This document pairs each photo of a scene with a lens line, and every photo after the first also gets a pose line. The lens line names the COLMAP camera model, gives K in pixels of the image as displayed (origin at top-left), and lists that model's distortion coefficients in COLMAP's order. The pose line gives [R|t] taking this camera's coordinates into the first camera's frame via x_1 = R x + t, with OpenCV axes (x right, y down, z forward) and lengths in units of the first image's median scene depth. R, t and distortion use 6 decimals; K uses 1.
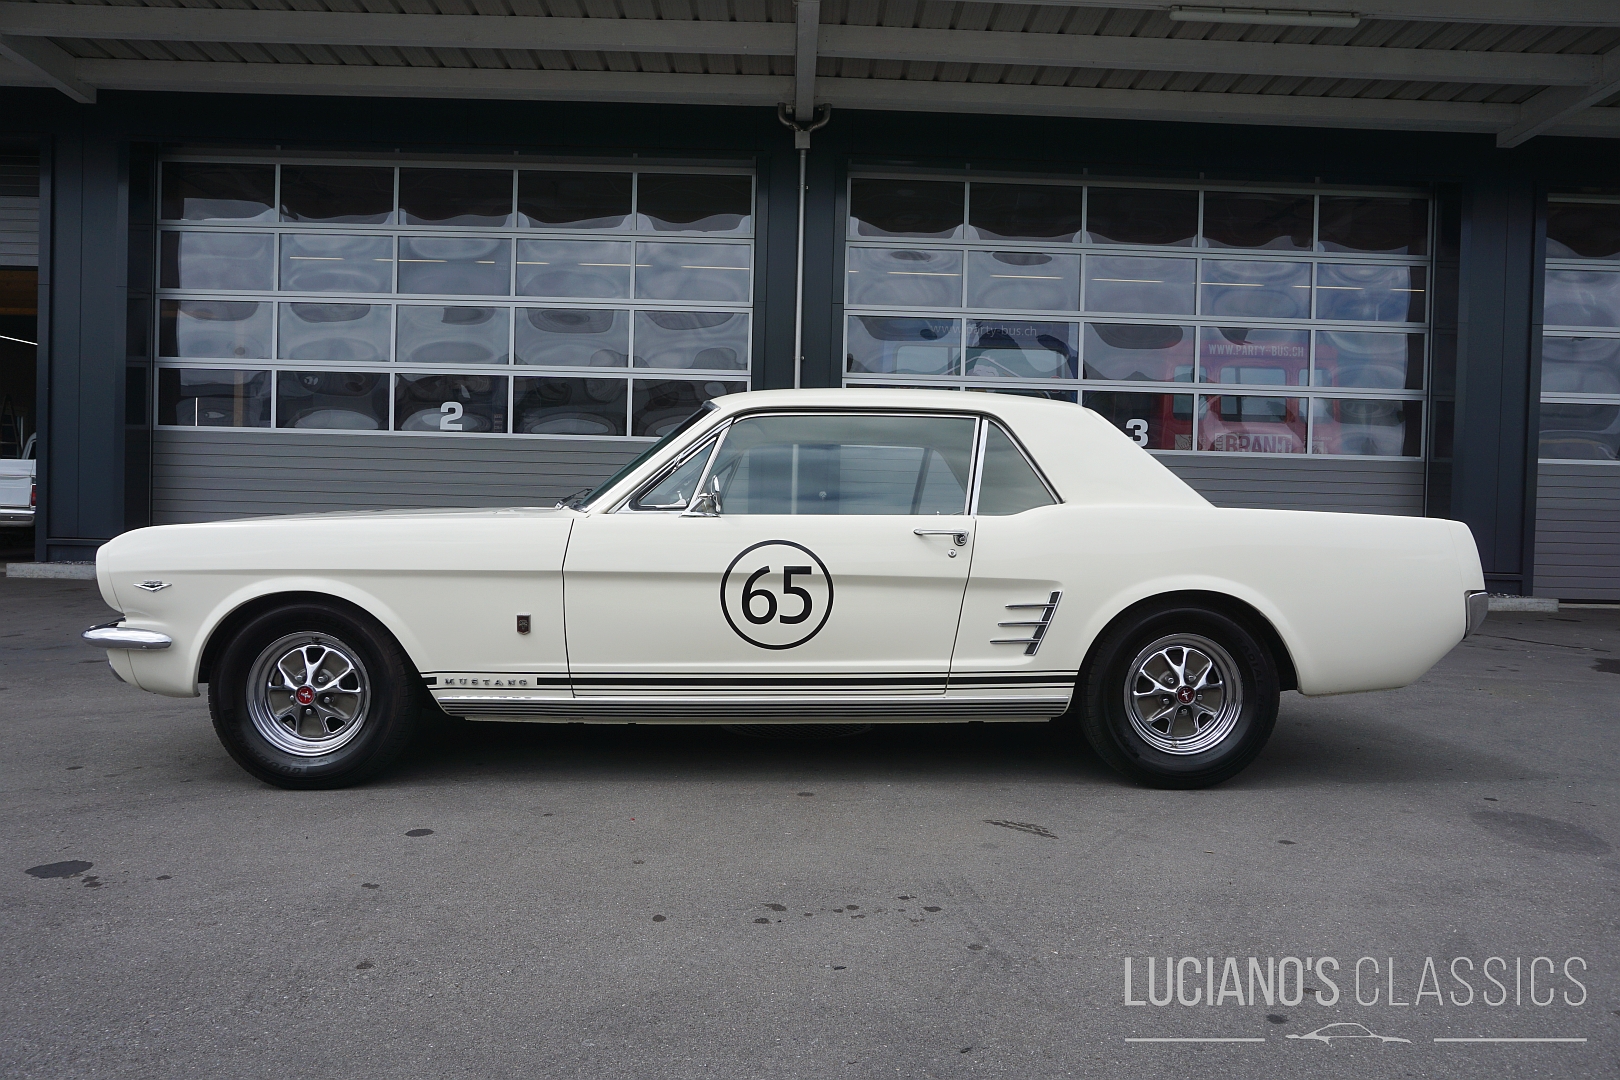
lens RADIAL K [[1087.4, 0, 808.8], [0, 1087.4, 532.7], [0, 0, 1]] dist [-0.041499, 0.029230]
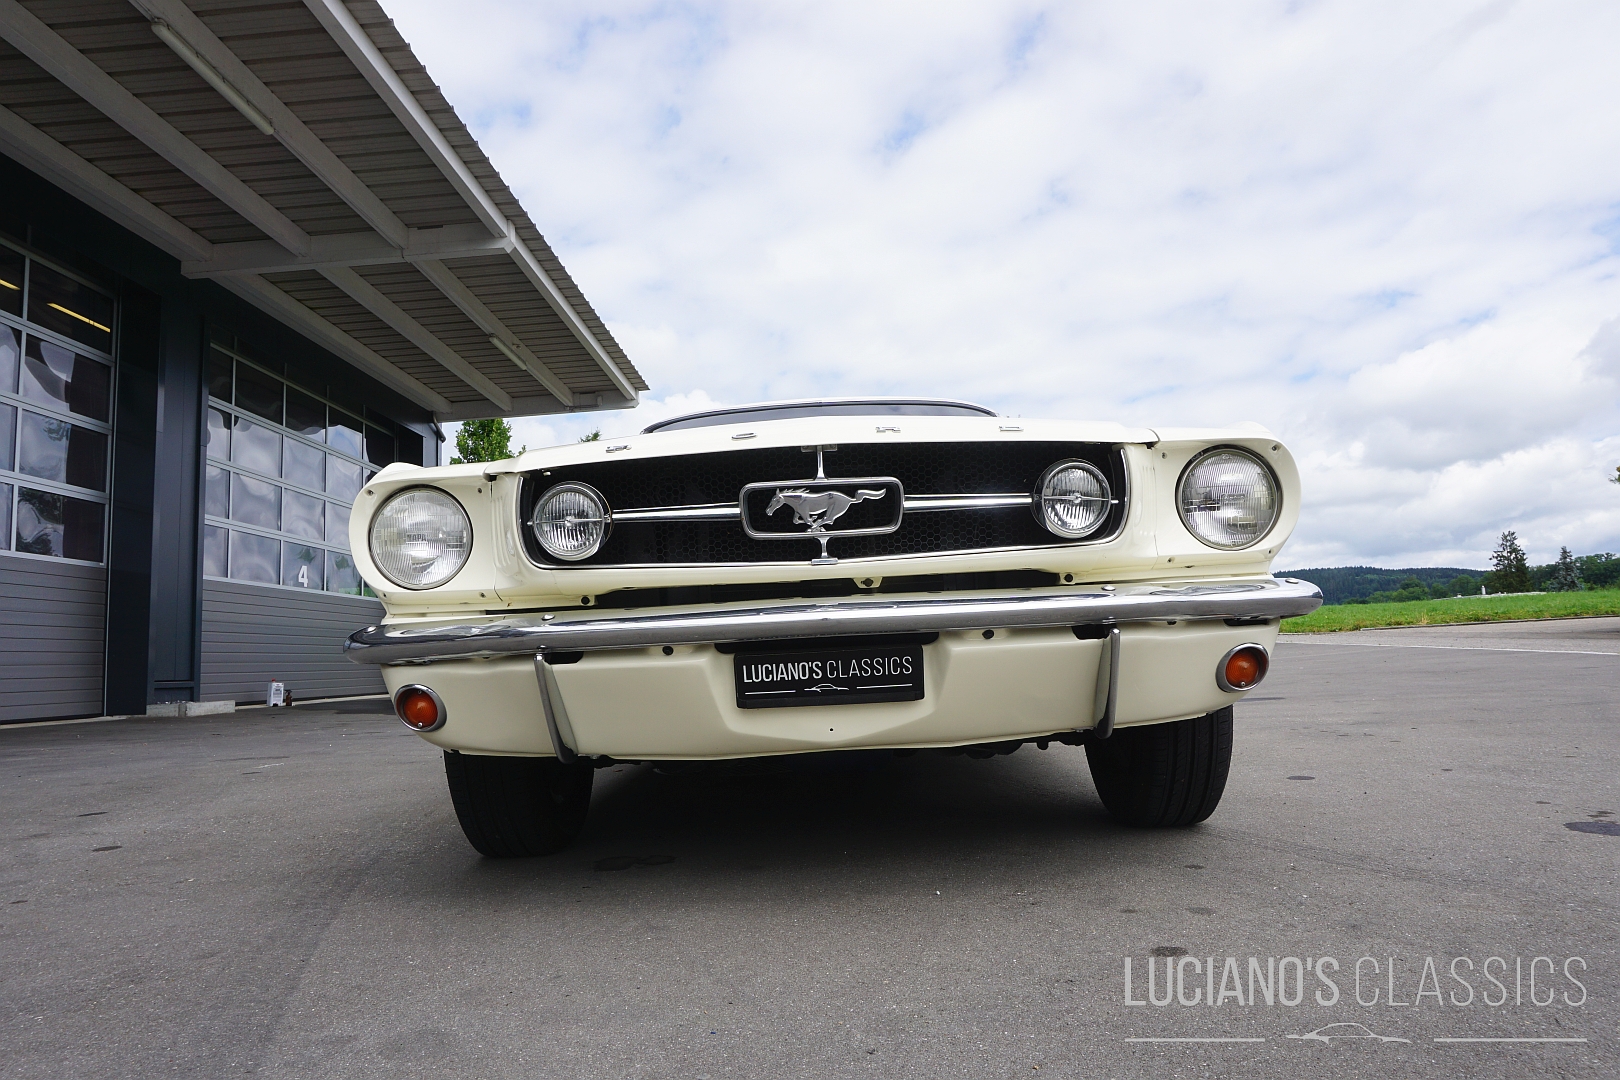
lens RADIAL K [[1087.4, 0, 808.0], [0, 1087.4, 541.7], [0, 0, 1]] dist [-0.041499, 0.029230]
pose [[0.046109, 0.082682, 0.995509, -1.186806], [0.059448, 0.994575, -0.085358, 0.097026], [-0.997166, 0.063117, 0.040943, 1.182438]]
